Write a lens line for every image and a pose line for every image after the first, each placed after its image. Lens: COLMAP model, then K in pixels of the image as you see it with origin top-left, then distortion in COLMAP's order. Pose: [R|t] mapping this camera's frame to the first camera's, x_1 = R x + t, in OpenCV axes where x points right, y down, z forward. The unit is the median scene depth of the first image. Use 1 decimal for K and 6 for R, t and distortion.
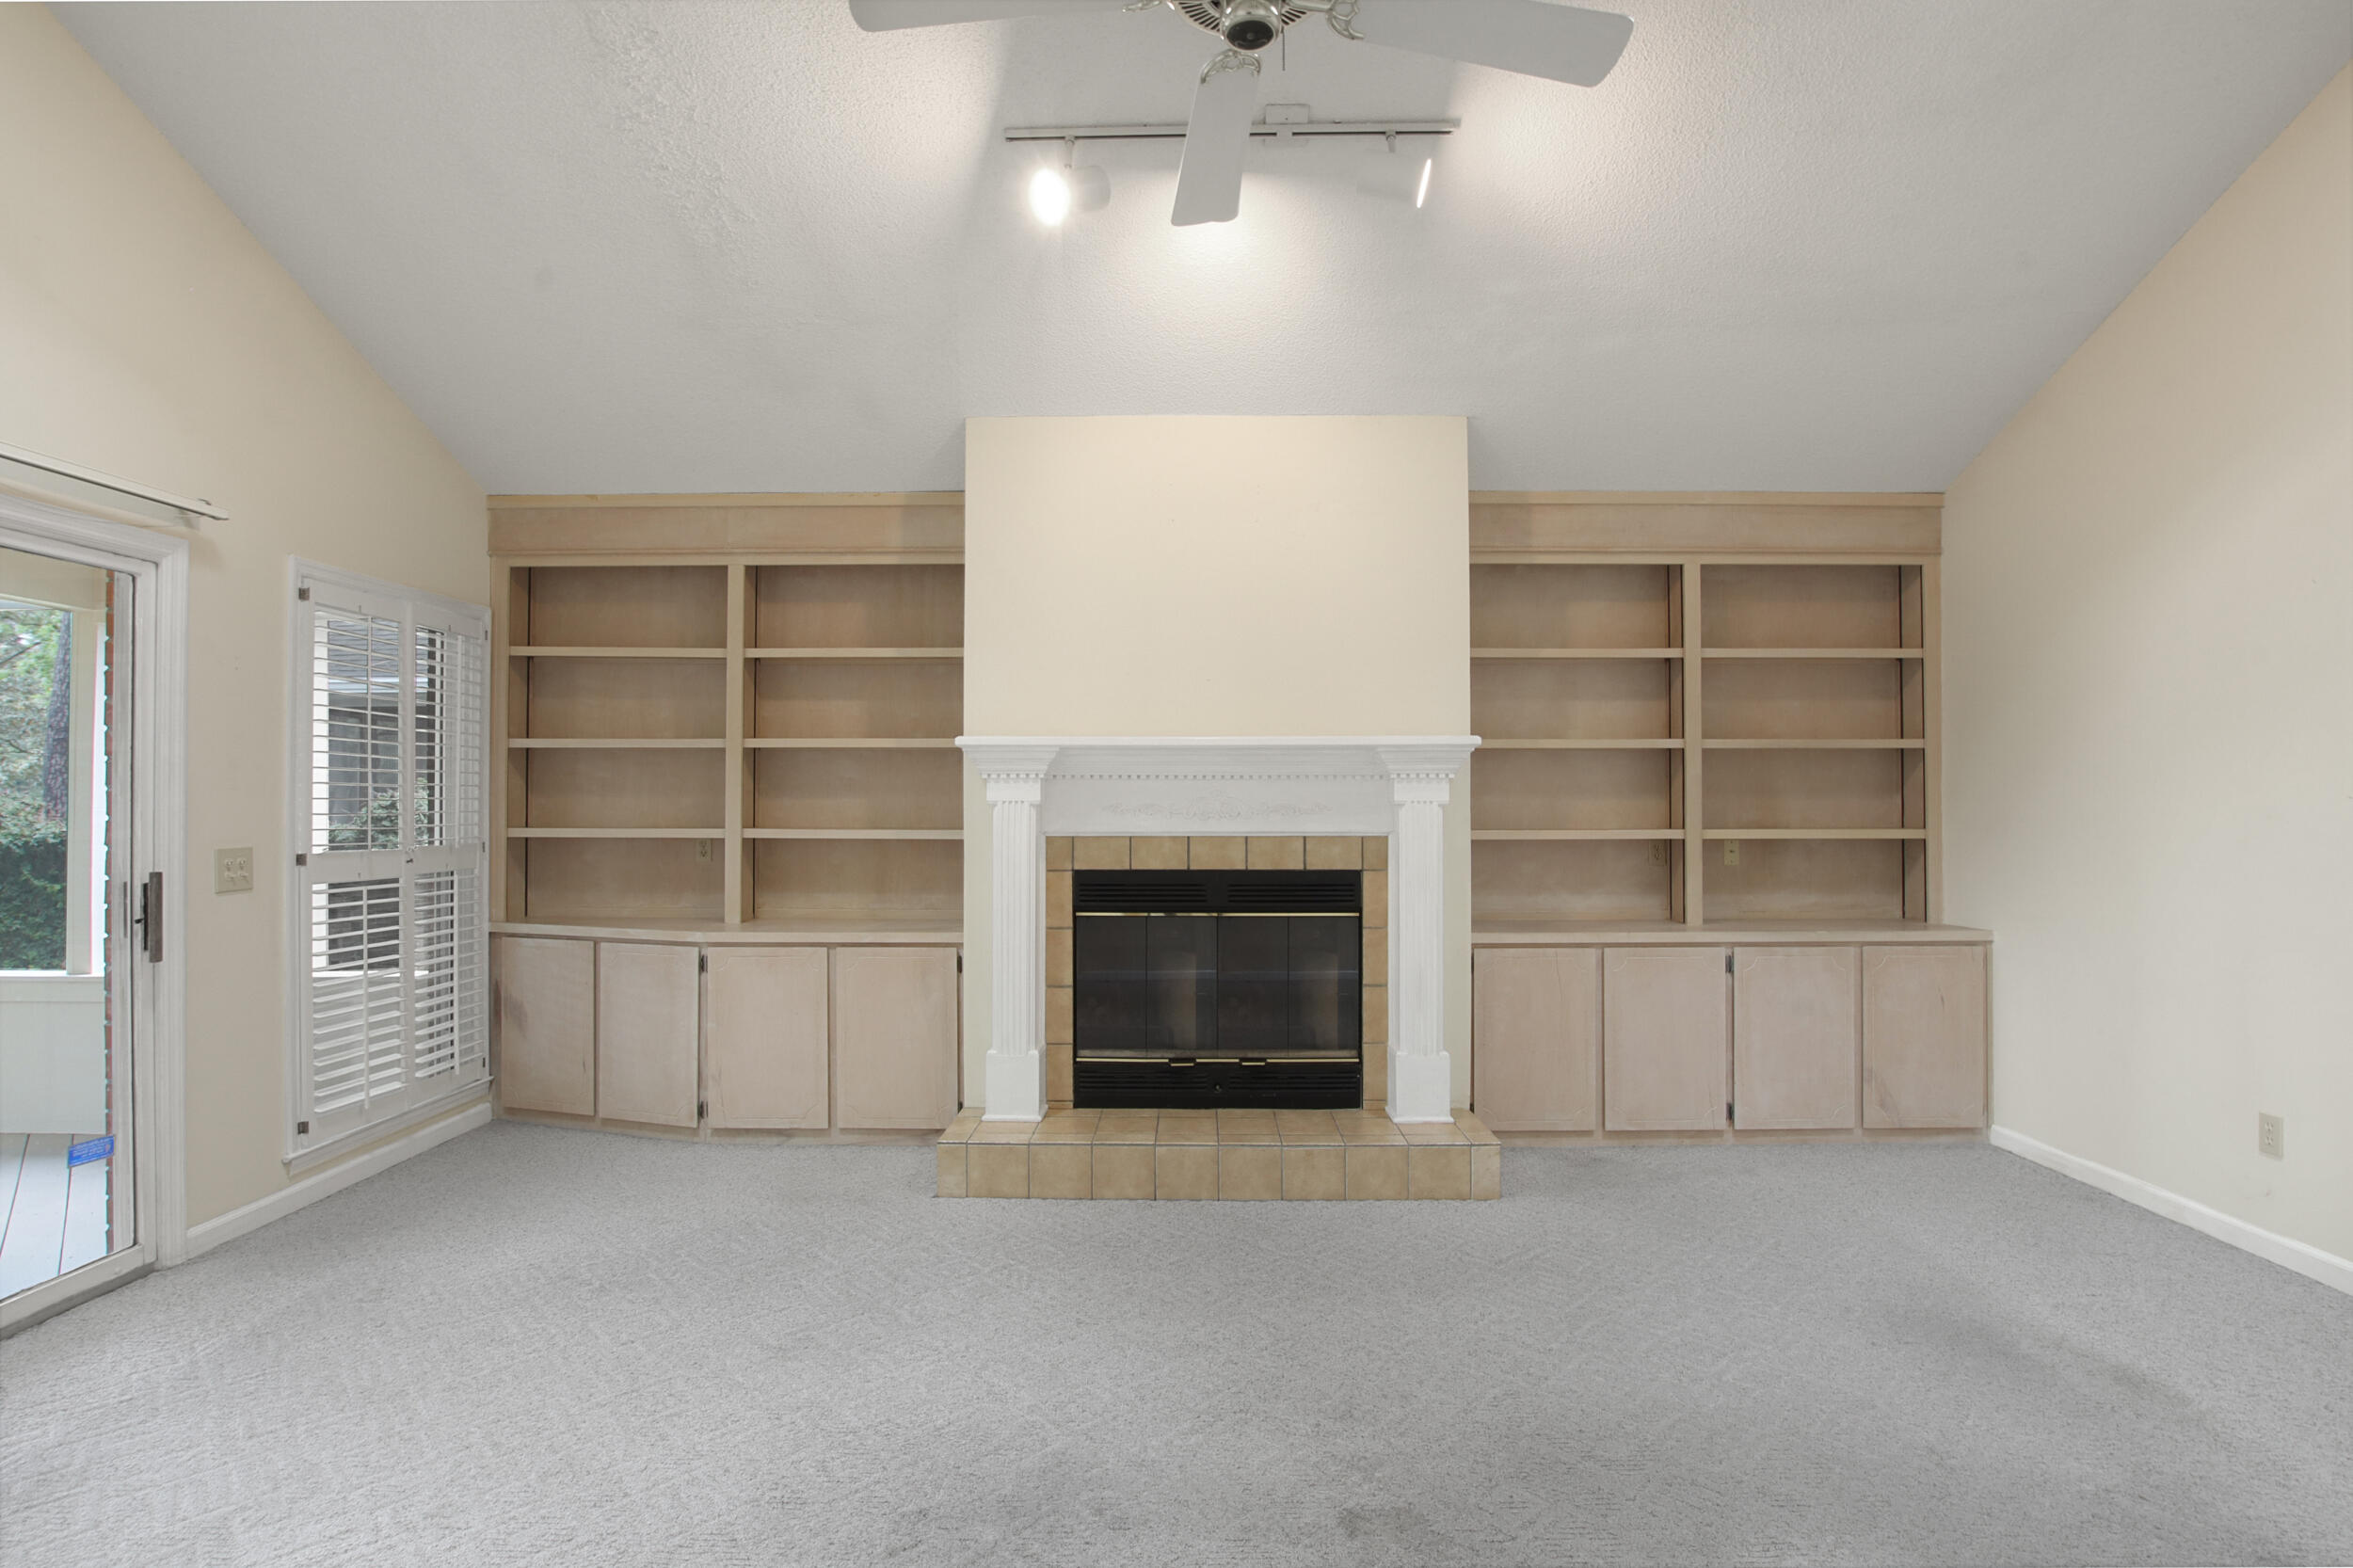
lens RADIAL K [[1115.1, 0, 1176.4], [0, 1115.1, 797.9], [0, 0, 1]] dist [-0.032130, 0.002415]
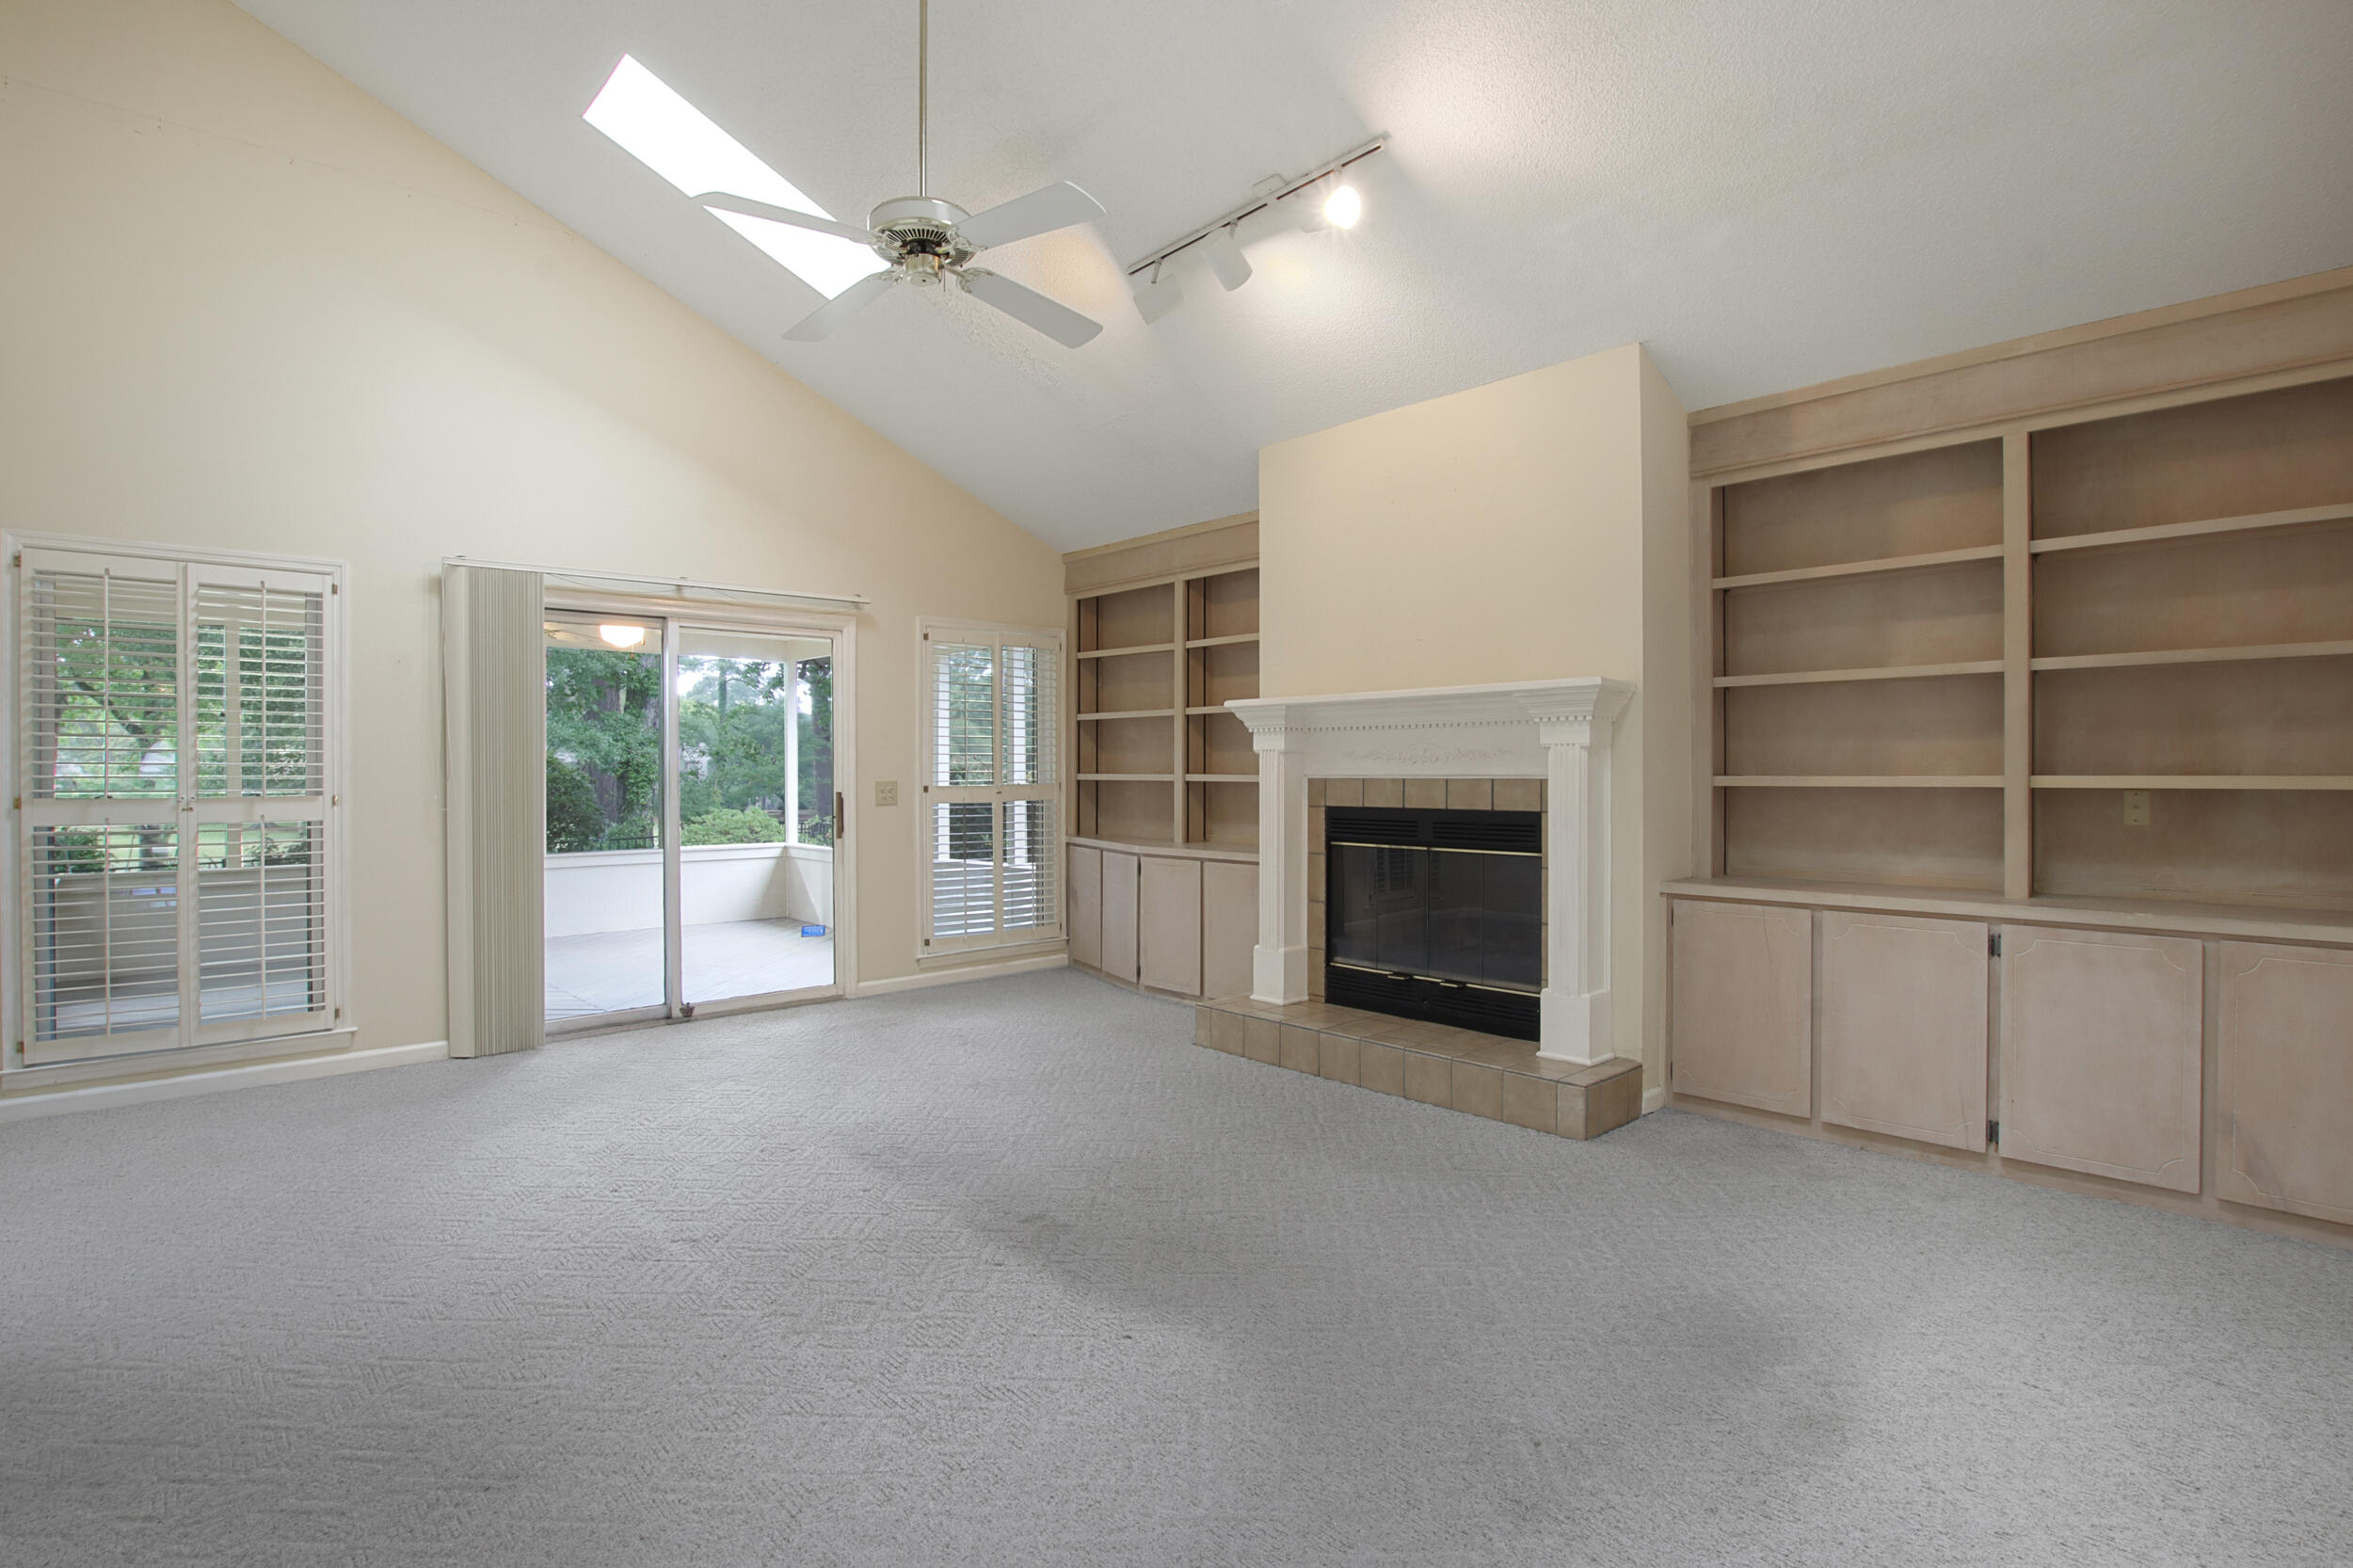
lens RADIAL K [[1115.1, 0, 1173.4], [0, 1115.1, 776.0], [0, 0, 1]] dist [-0.032130, 0.002415]
pose [[0.695510, 0.002020, -0.718514, 0.661593], [0.007853, 0.999915, 0.010413, 0.017753], [0.718474, -0.012885, 0.695435, 0.041002]]
